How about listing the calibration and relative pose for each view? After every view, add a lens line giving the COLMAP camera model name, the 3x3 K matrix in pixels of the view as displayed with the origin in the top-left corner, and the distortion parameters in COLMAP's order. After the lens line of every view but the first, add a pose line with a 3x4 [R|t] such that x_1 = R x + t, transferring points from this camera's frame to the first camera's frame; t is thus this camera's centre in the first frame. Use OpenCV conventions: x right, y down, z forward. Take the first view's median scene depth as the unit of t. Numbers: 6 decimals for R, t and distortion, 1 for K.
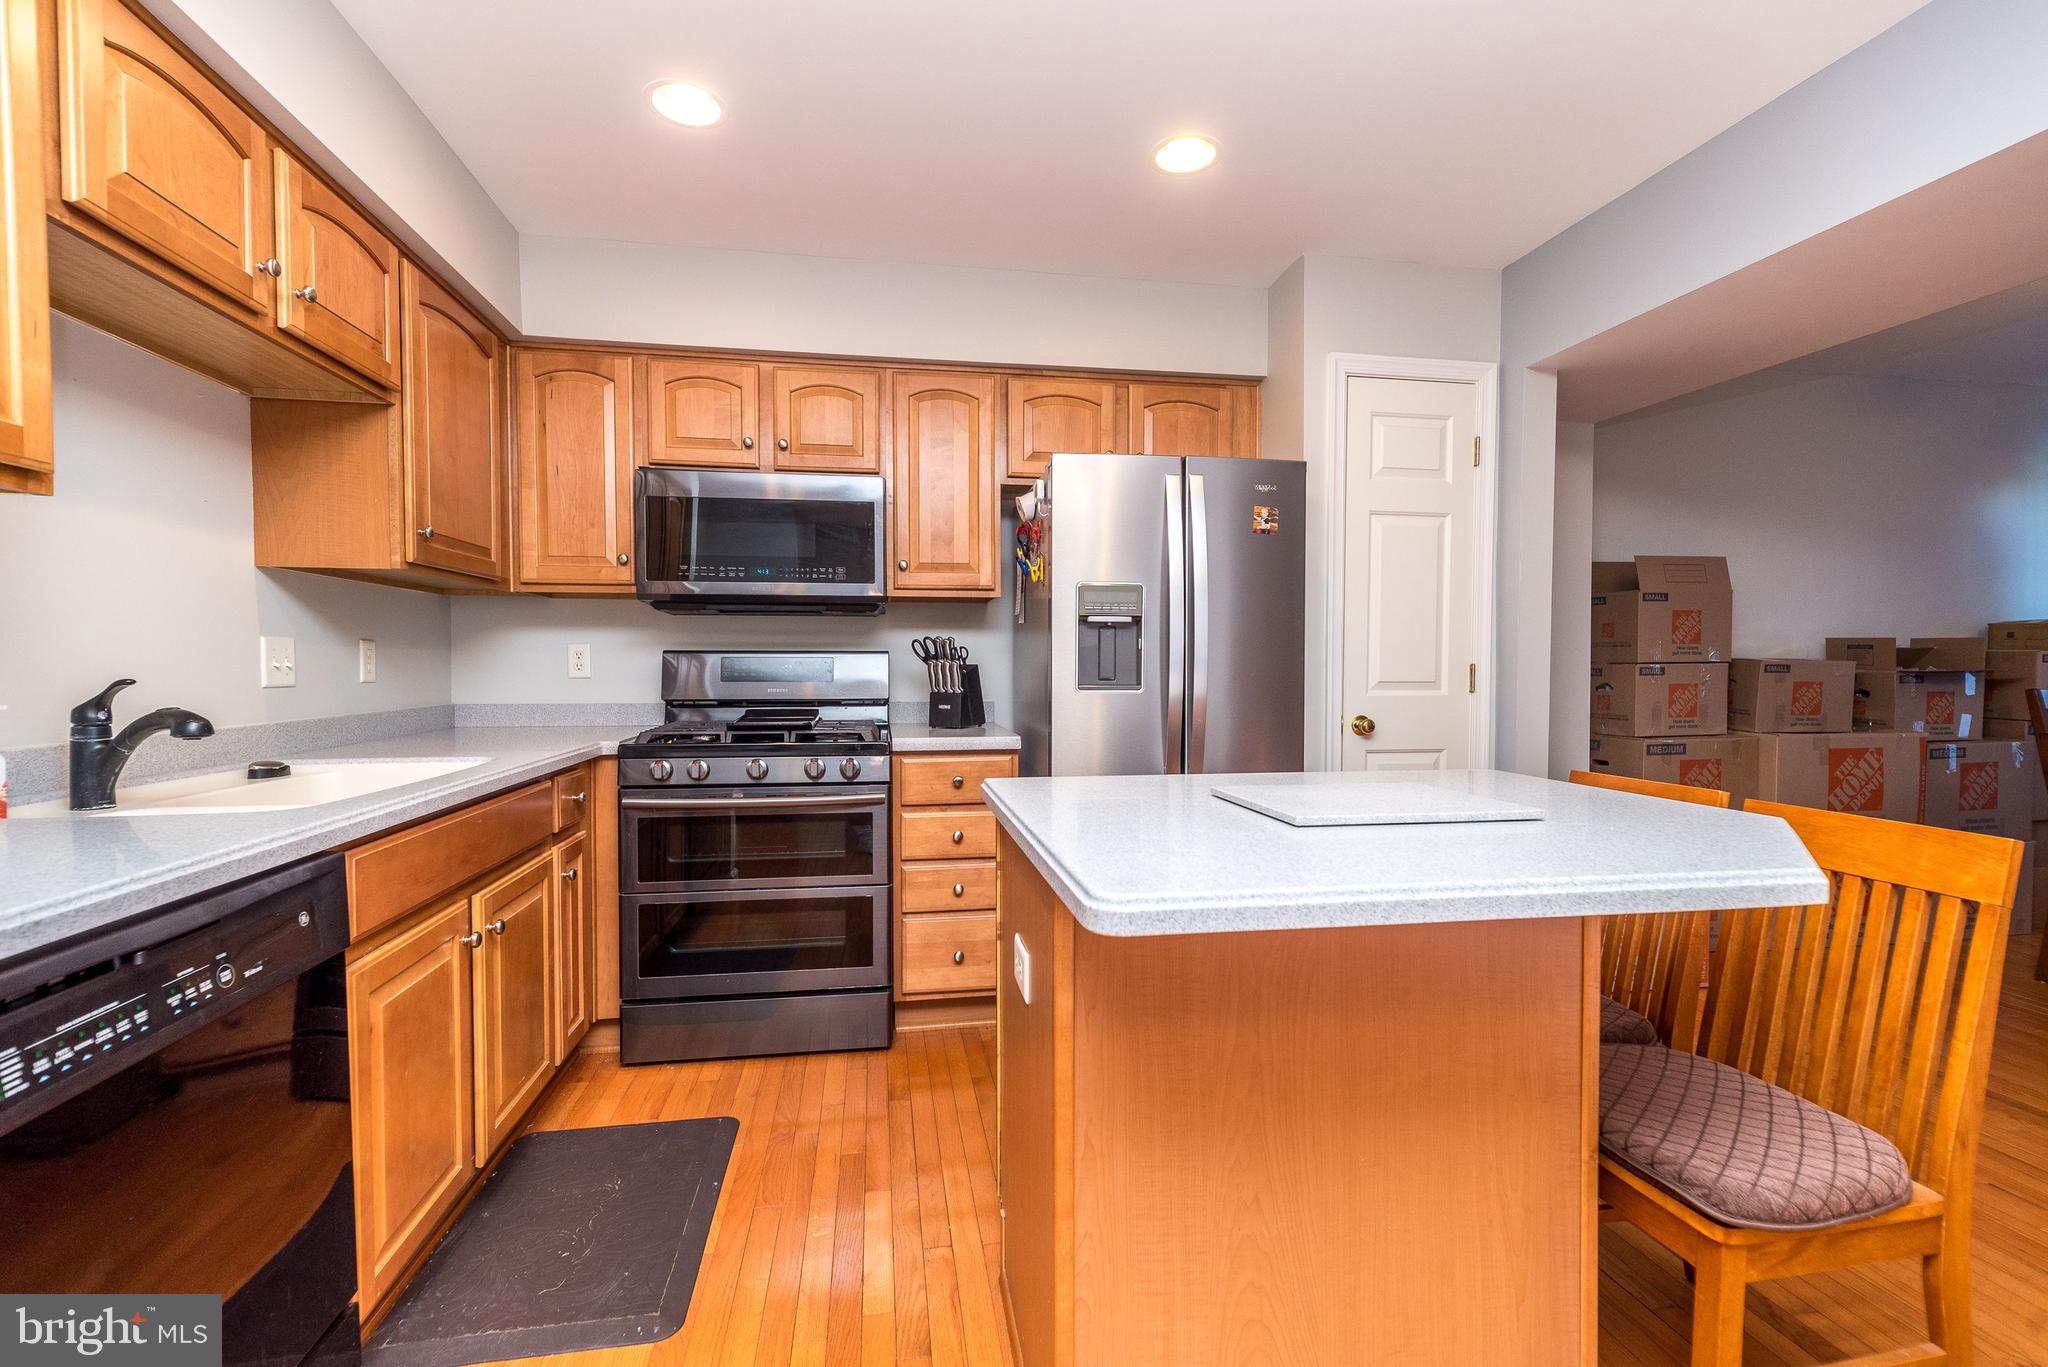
lens RADIAL K [[899.9, 0, 1017.4], [0, 899.9, 692.0], [0, 0, 1]] dist [0.005870, -0.000192]
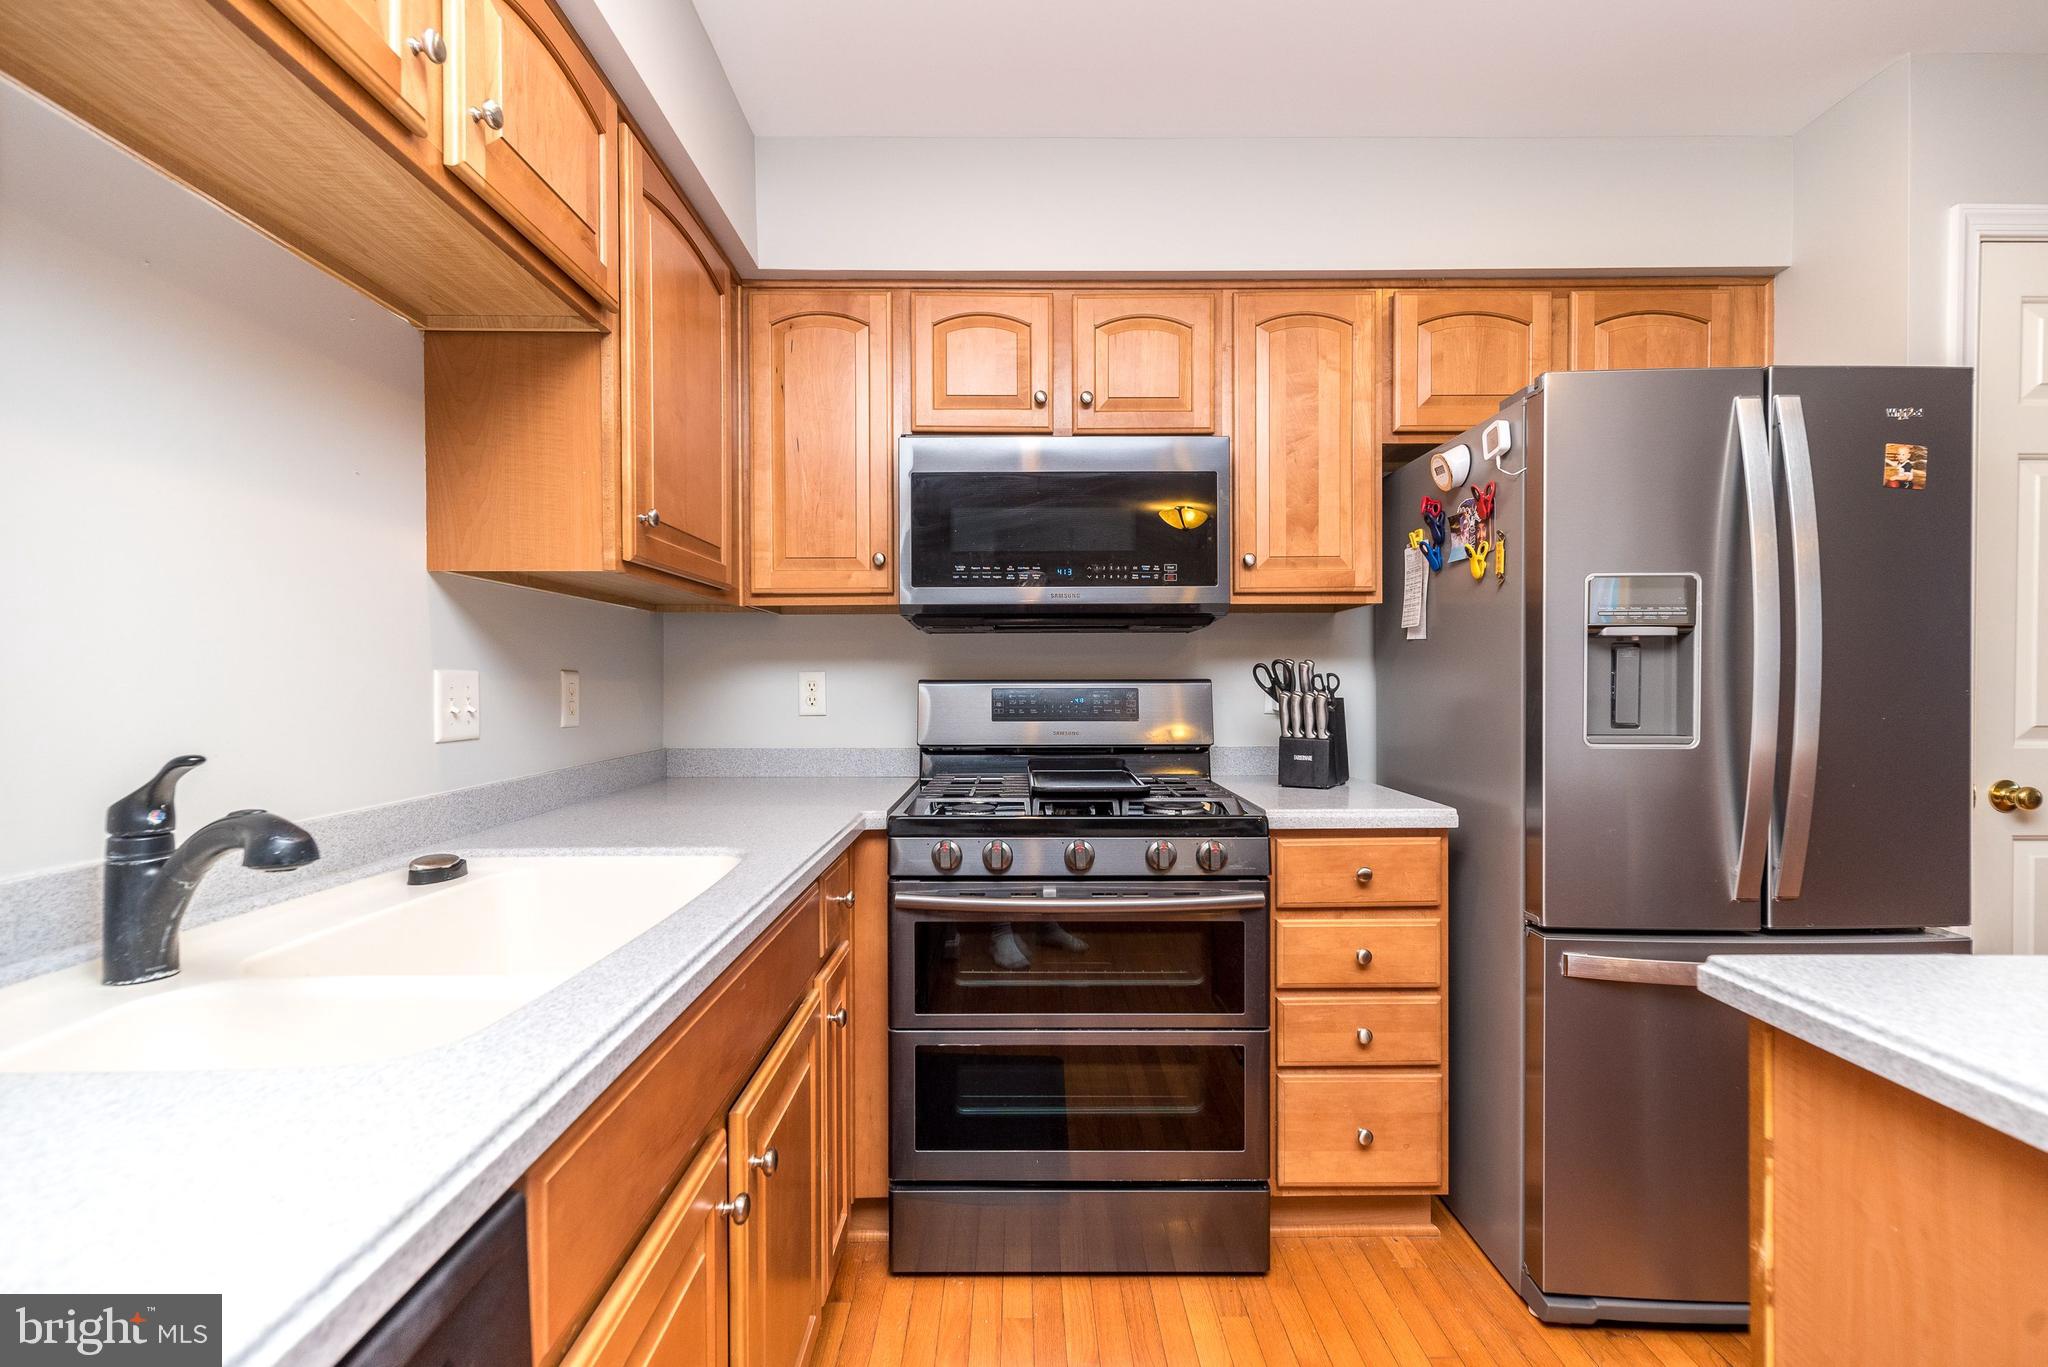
lens RADIAL K [[899.9, 0, 1017.4], [0, 899.9, 692.0], [0, 0, 1]] dist [0.005870, -0.000192]
pose [[0.987392, -0.001815, -0.158282, -0.221917], [-0.001058, 0.999836, -0.018066, -0.026046], [0.158289, 0.018005, 0.987229, 0.303009]]
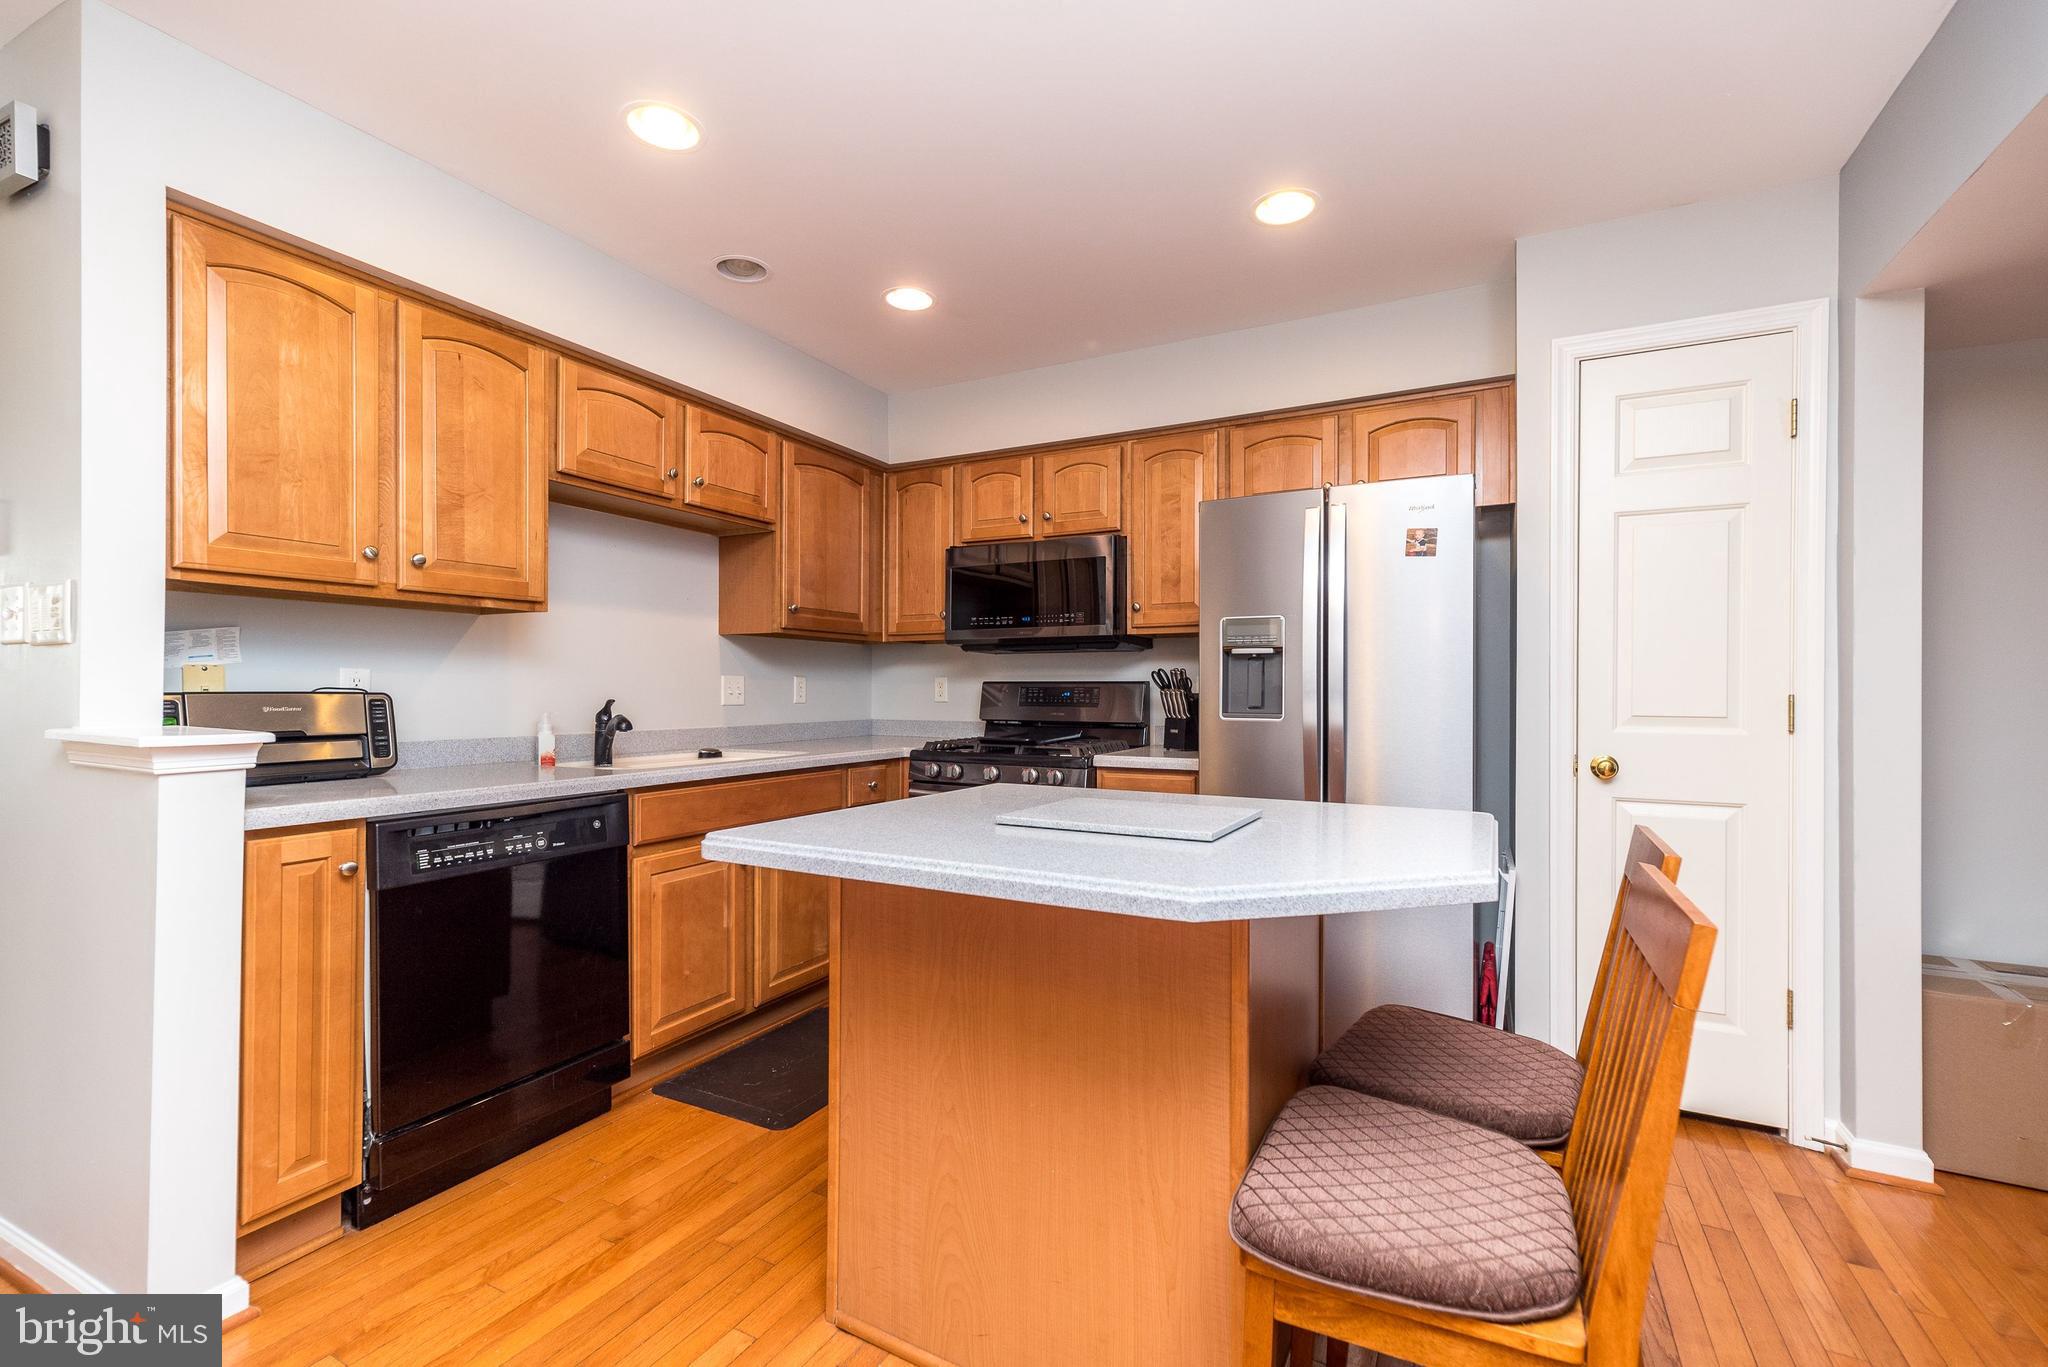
lens RADIAL K [[874.3, 0, 1024.4], [0, 874.3, 690.9], [0, 0, 1]] dist [0.002132, 0.000070]
pose [[0.801752, 0.001841, -0.597654, 0.487259], [-0.020493, 0.999492, -0.024412, -0.003028], [0.597306, 0.031820, 0.801382, 0.018343]]
